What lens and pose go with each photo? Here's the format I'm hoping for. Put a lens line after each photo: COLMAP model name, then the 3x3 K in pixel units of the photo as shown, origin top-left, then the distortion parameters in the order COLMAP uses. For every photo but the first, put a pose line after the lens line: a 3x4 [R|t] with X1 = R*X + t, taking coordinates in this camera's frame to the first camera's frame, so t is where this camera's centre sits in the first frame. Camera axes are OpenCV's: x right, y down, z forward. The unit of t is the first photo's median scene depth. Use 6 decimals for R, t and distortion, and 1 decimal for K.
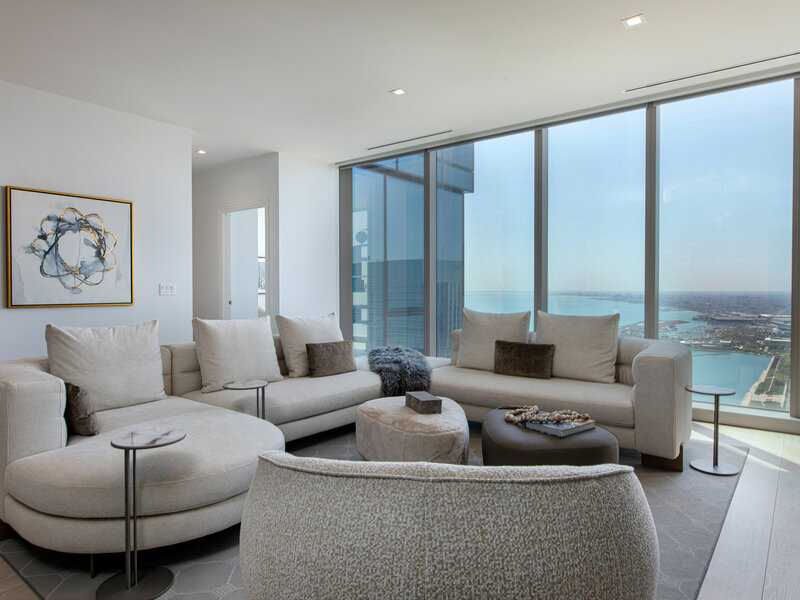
lens RADIAL K [[520.7, 0, 400.0], [0, 520.7, 300.0], [0, 0, 1]] dist [-0.000325, -0.002698]
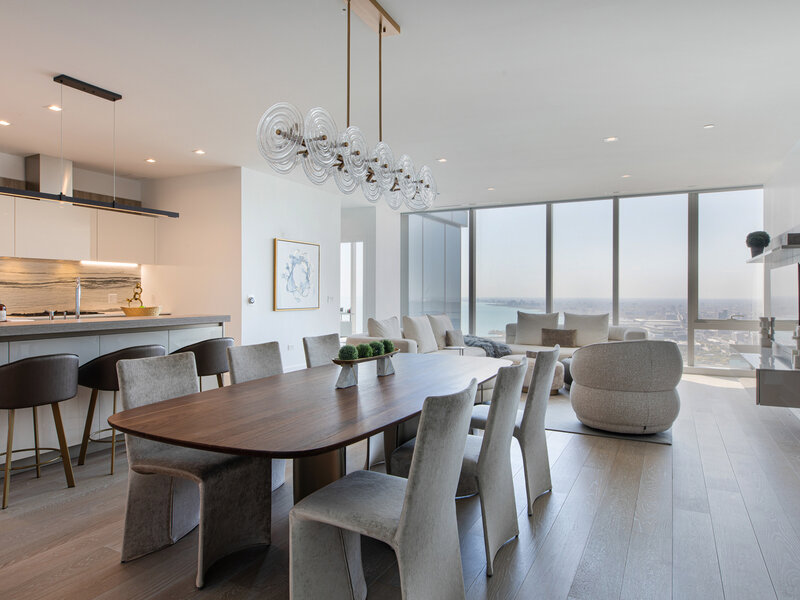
lens RADIAL K [[528.9, 0, 402.3], [0, 528.9, 292.8], [0, 0, 1]] dist [0.000776, -0.002776]
pose [[0.982330, 0.003956, 0.187118, -0.624267], [0.000612, 0.999703, -0.024347, -0.001087], [-0.187158, 0.024032, 0.982036, -0.696477]]
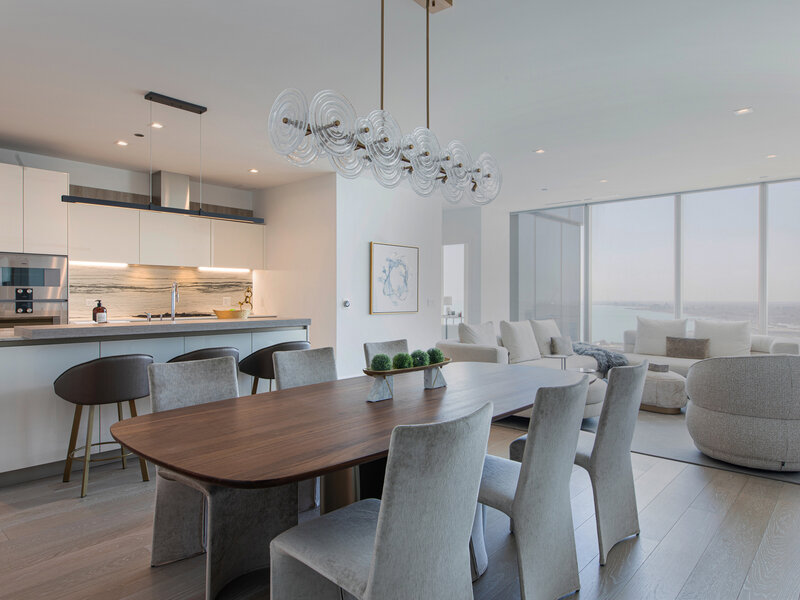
lens RADIAL K [[523.6, 0, 400.6], [0, 523.6, 296.1], [0, 0, 1]] dist [-0.000516, -0.002012]
pose [[0.998173, 0.003175, -0.060333, -0.519328], [-0.004631, 0.999701, -0.024003, -0.003000], [0.060238, 0.024239, 0.997890, -0.629419]]
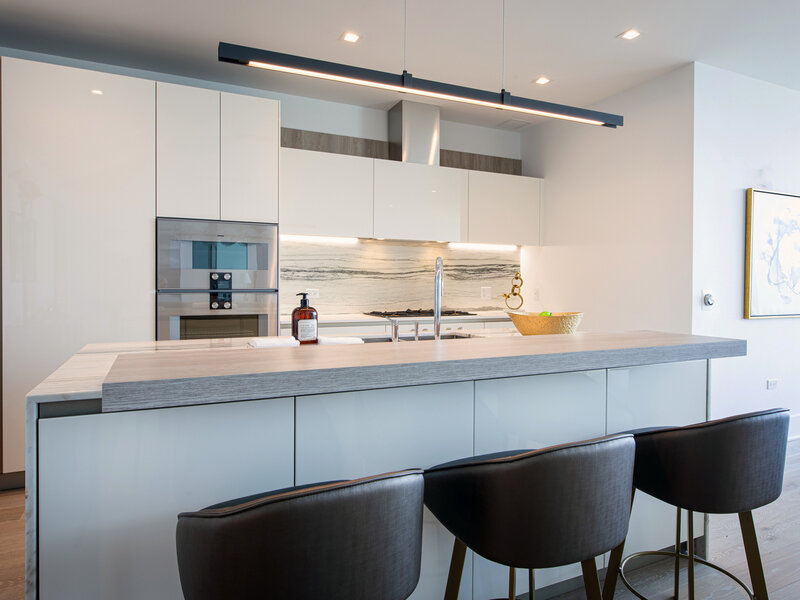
lens RADIAL K [[520.7, 0, 400.0], [0, 520.7, 300.0], [0, 0, 1]] dist [-0.000325, -0.002698]
pose [[0.895209, 0.020381, -0.445179, -0.834239], [-0.018000, 0.999792, 0.009576, -0.015198], [0.445282, -0.000560, 0.895390, -0.102684]]
